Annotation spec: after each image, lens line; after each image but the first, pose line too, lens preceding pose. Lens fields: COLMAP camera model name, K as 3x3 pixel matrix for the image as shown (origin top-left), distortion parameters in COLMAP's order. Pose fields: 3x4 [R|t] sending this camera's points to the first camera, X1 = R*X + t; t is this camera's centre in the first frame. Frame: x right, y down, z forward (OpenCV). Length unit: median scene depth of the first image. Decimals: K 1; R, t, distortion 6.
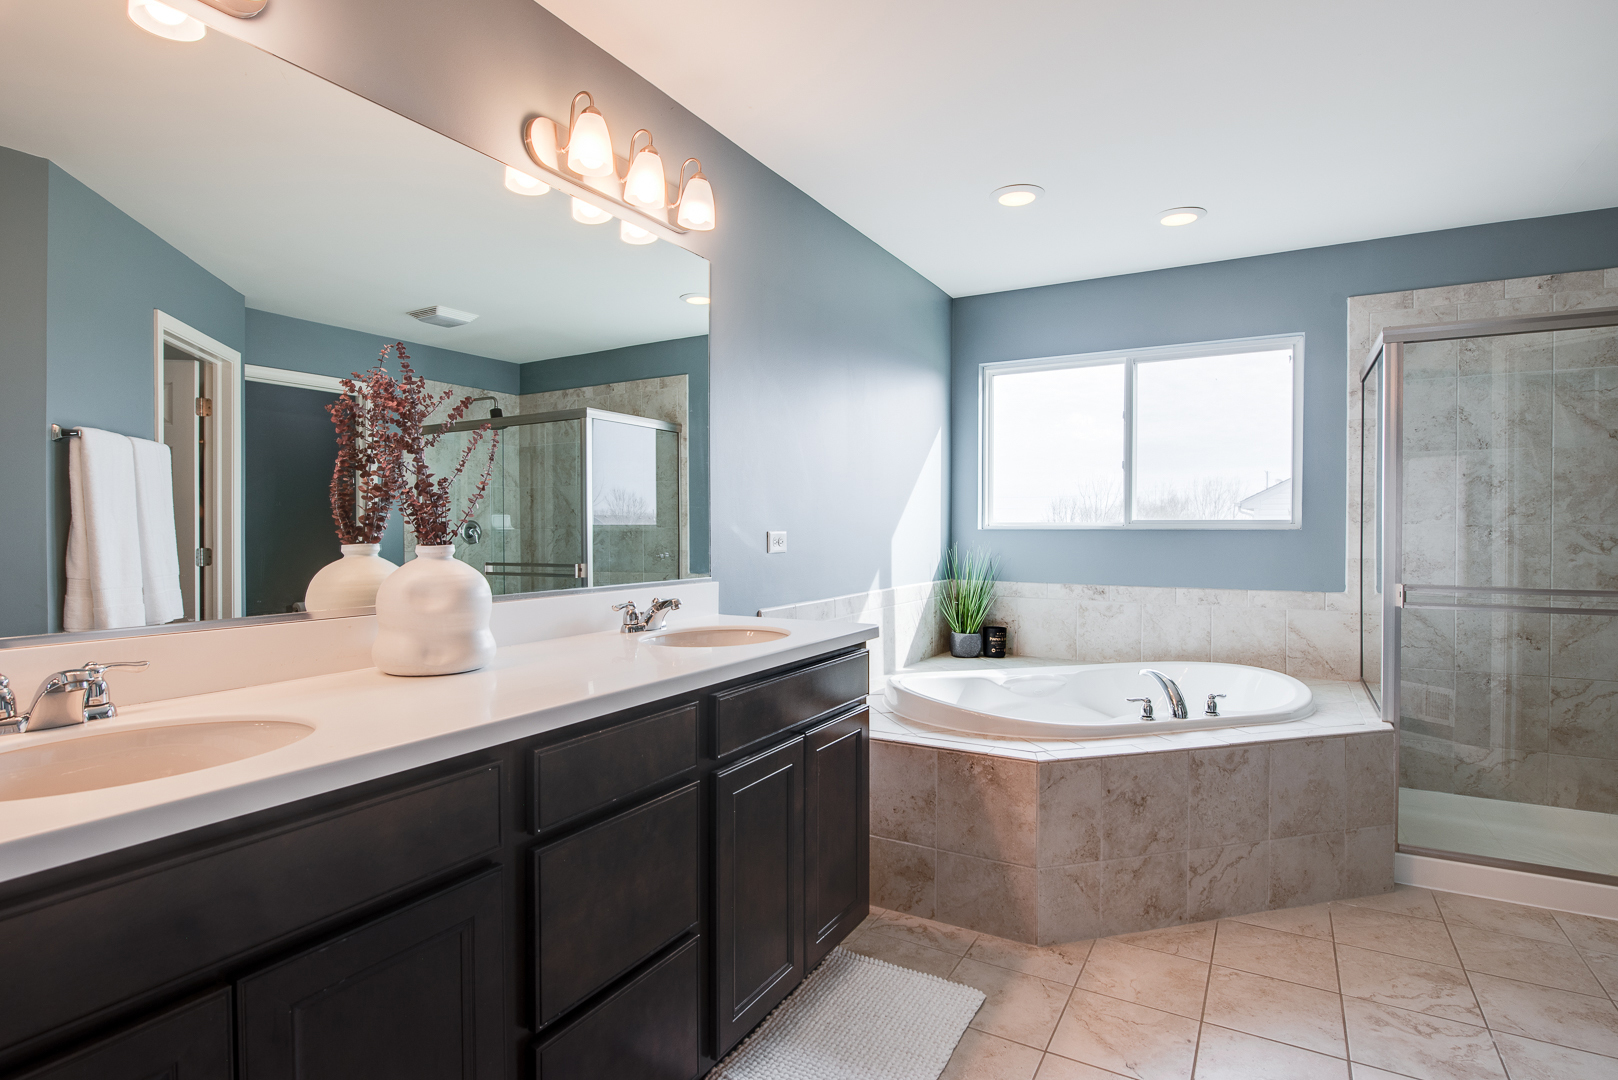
lens RADIAL K [[806.1, 0, 812.2], [0, 806.1, 537.0], [0, 0, 1]] dist [-0.010349, -0.000061]
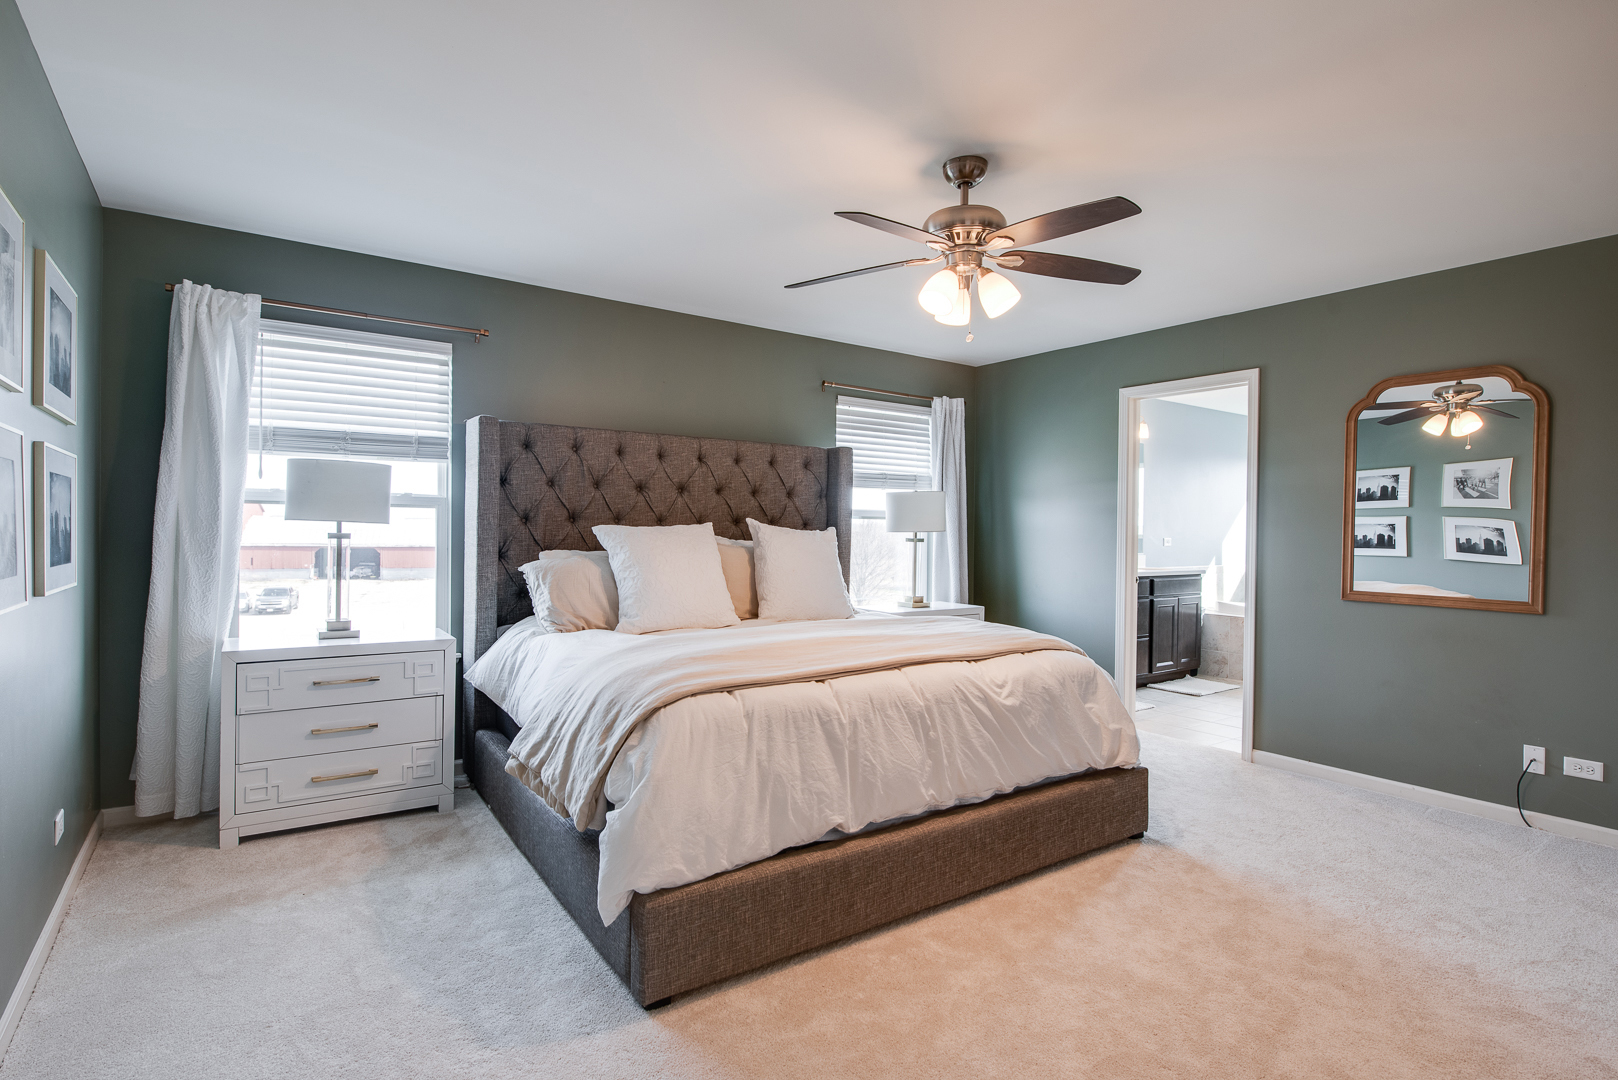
lens RADIAL K [[806.1, 0, 809.2], [0, 806.1, 534.5], [0, 0, 1]] dist [-0.010349, -0.000061]
pose [[0.915885, 0.018044, -0.401036, -0.046443], [-0.021078, 0.999773, -0.003154, 0.033767], [0.400888, 0.011342, 0.916057, -1.677880]]
